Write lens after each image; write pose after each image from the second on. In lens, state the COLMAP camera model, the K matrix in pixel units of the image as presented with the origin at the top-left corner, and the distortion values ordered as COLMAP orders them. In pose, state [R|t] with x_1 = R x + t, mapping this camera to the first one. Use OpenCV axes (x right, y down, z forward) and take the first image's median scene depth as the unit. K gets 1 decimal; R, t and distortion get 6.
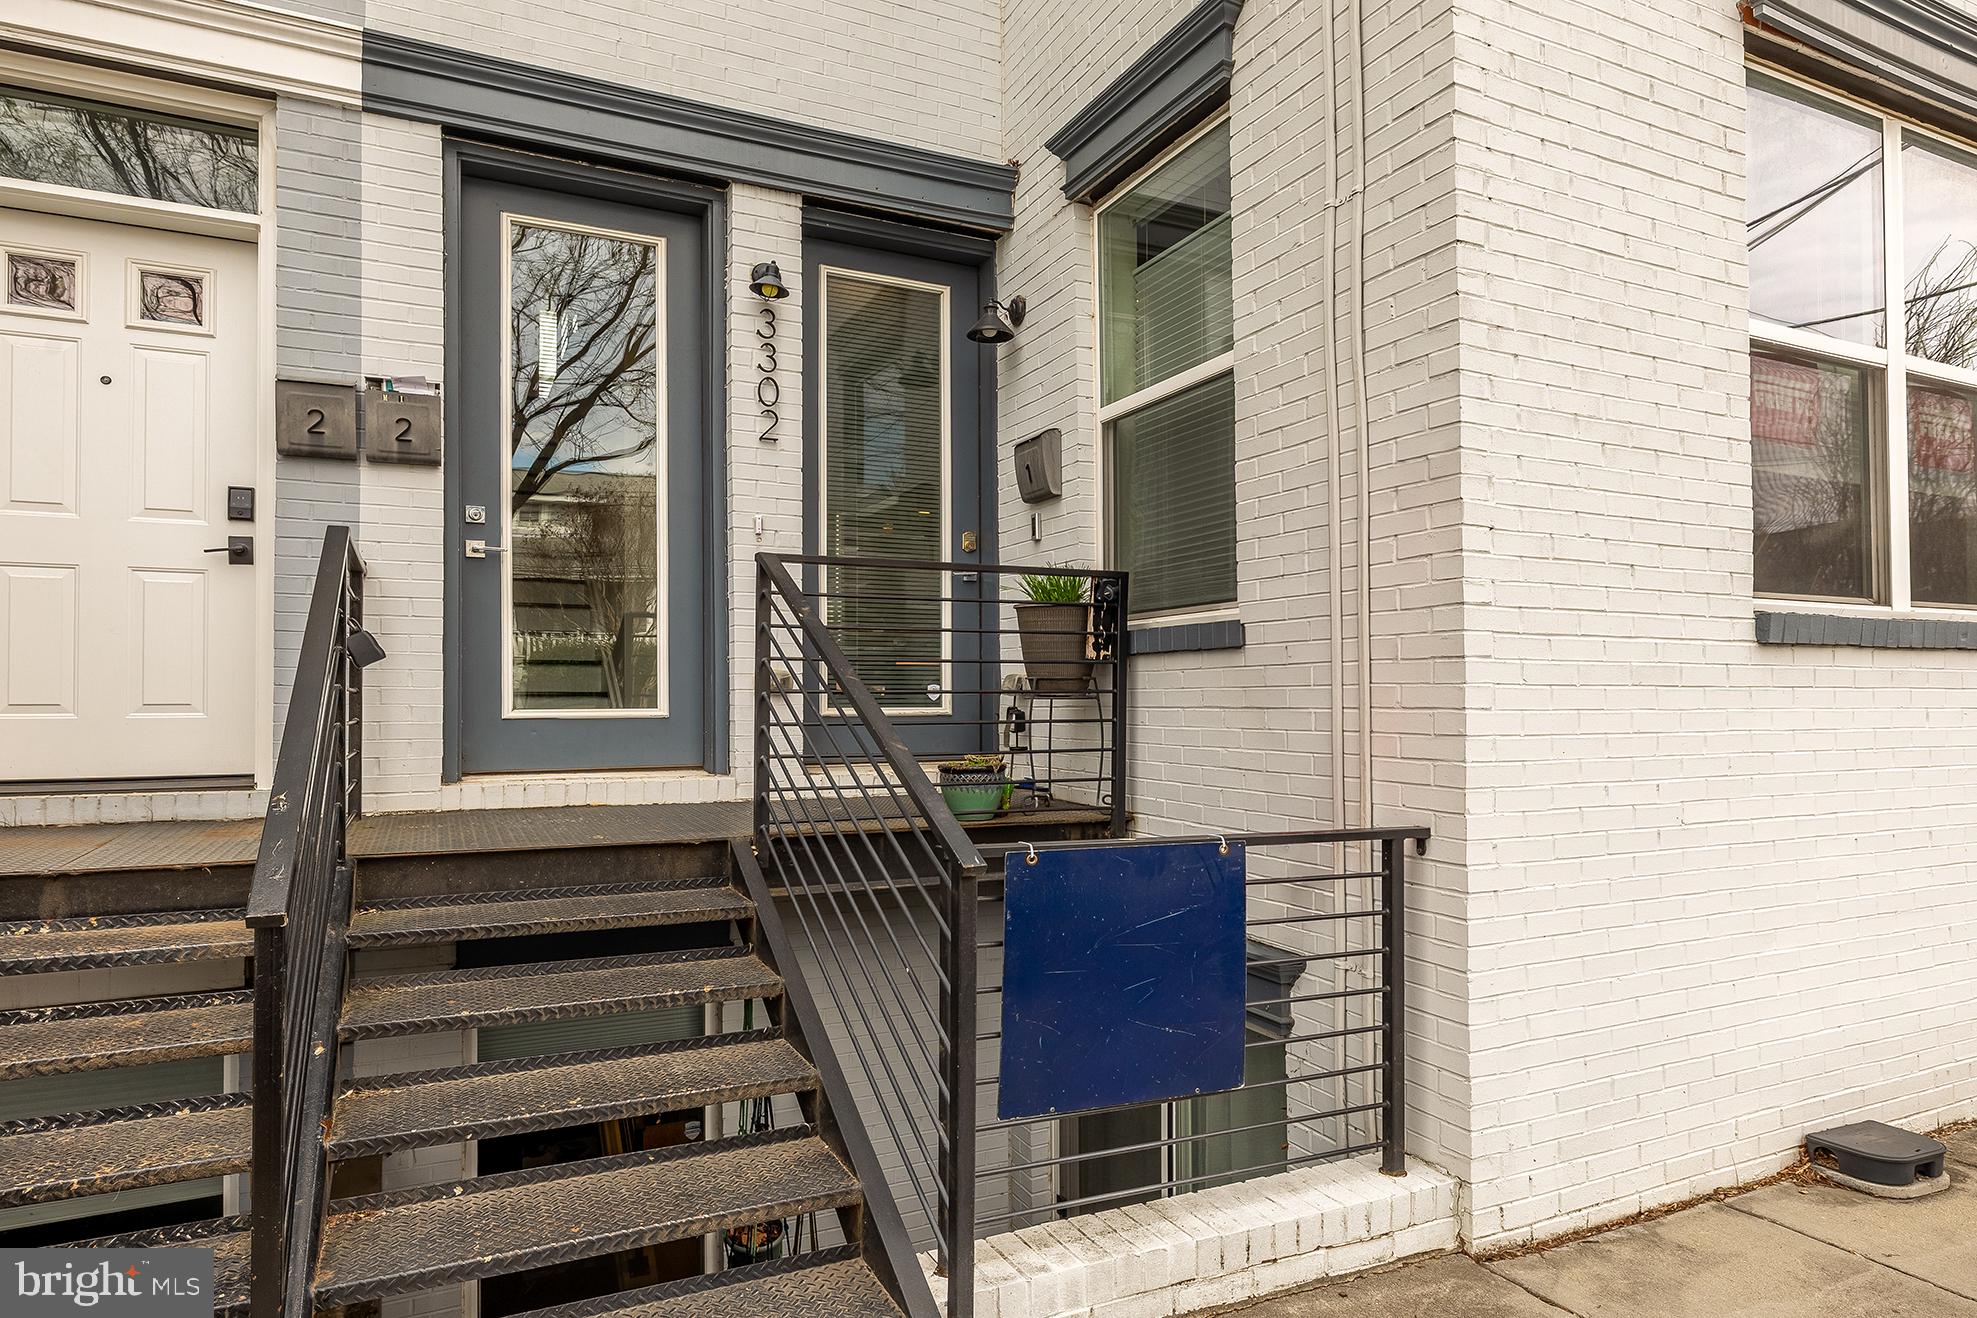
lens RADIAL K [[1094.9, 0, 951.5], [0, 1094.9, 659.4], [0, 0, 1]] dist [-0.000567, -0.000176]
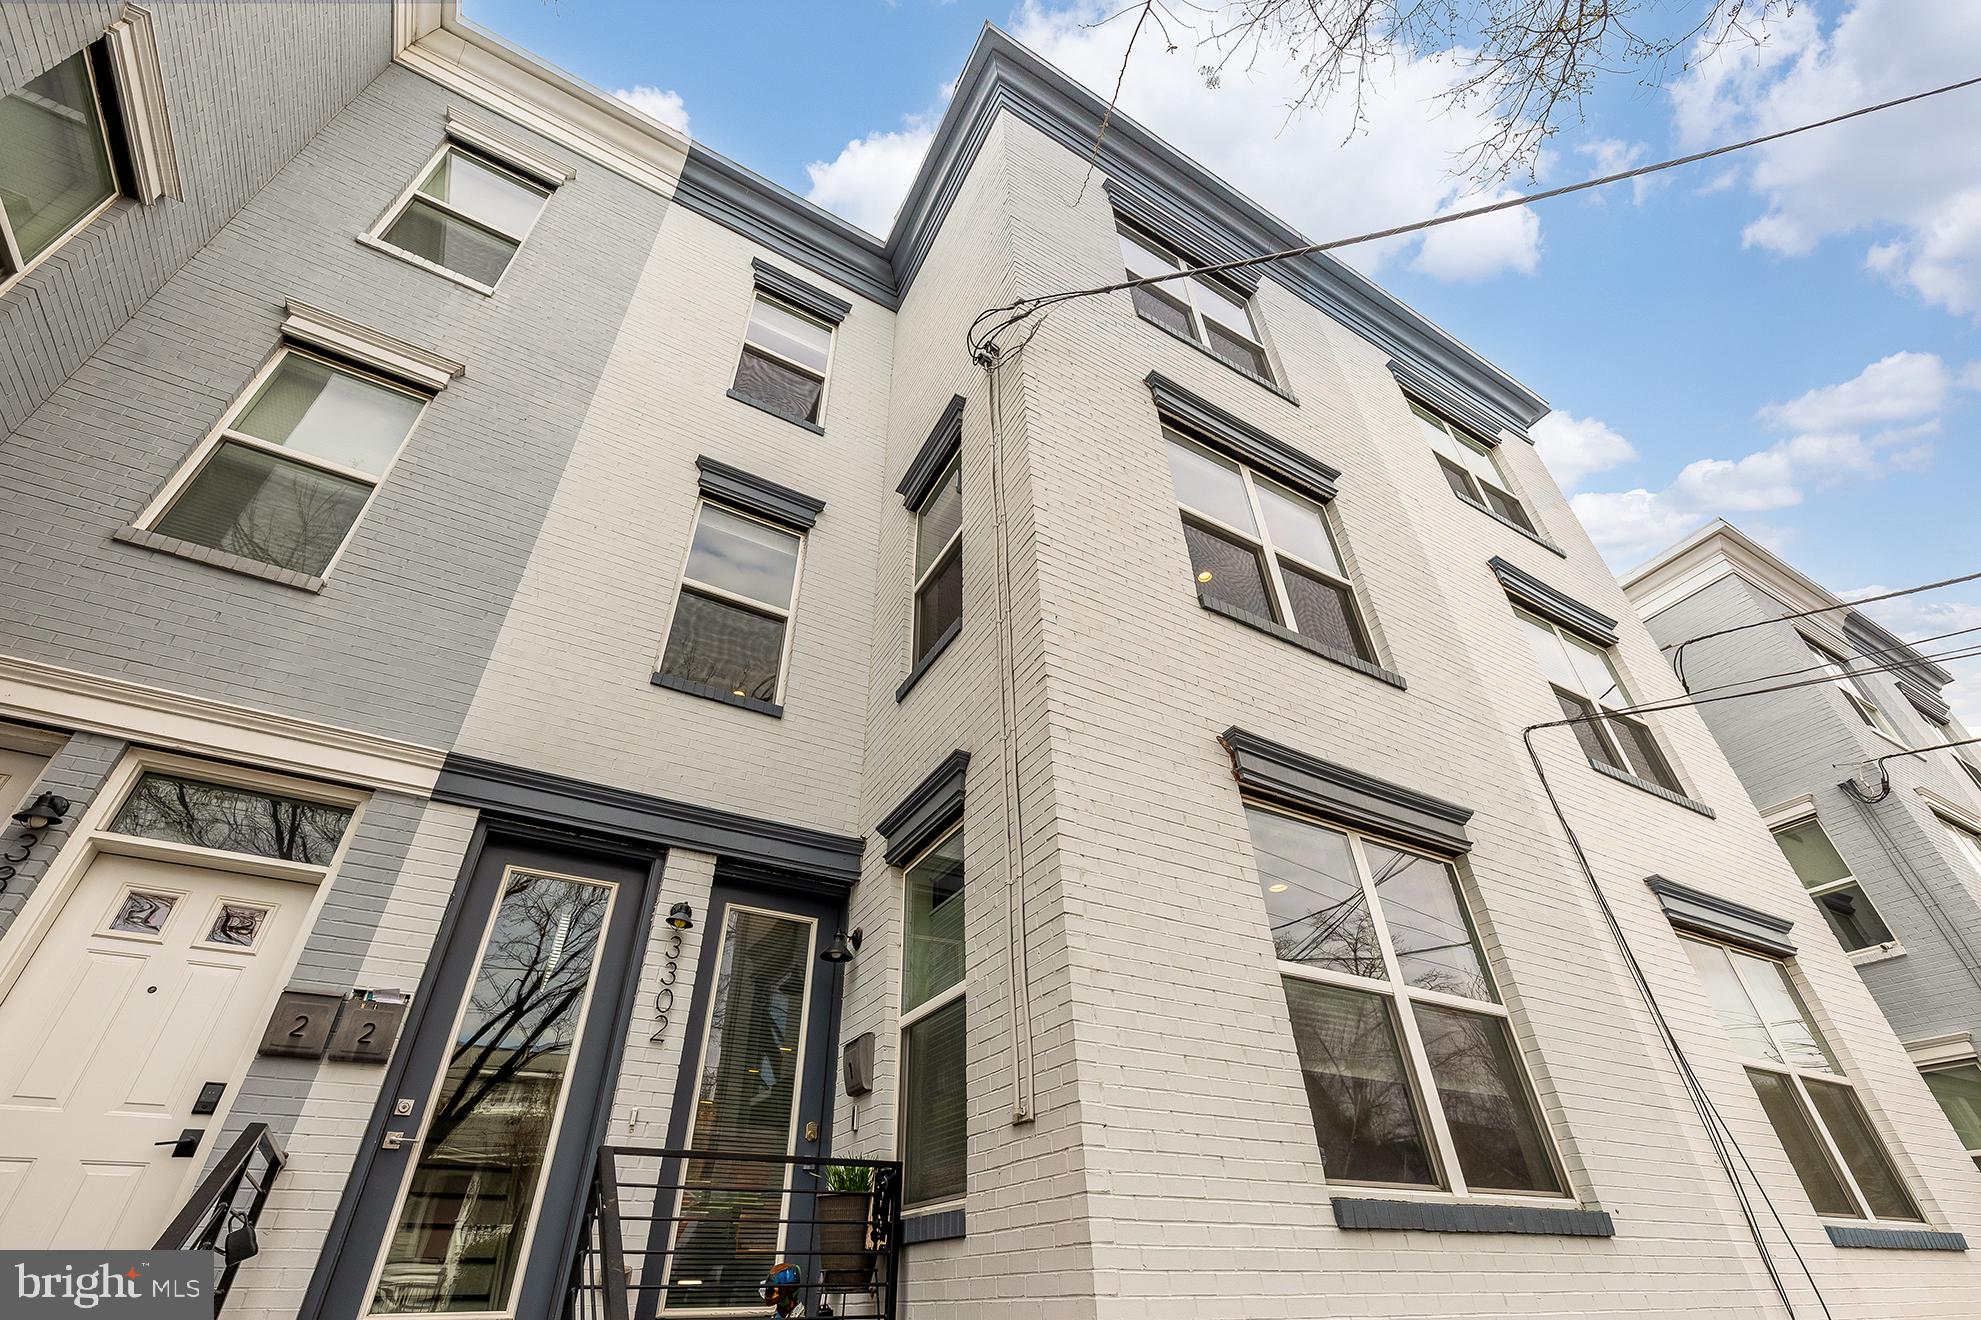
lens RADIAL K [[812.3, 0, 906.6], [0, 812.3, 632.1], [0, 0, 1]] dist [0.000783, -0.000029]
pose [[0.998884, 0.021905, 0.041834, 0.083611], [0.008038, 0.794104, -0.607728, 0.002733], [-0.046533, 0.607387, 0.793042, -0.076452]]
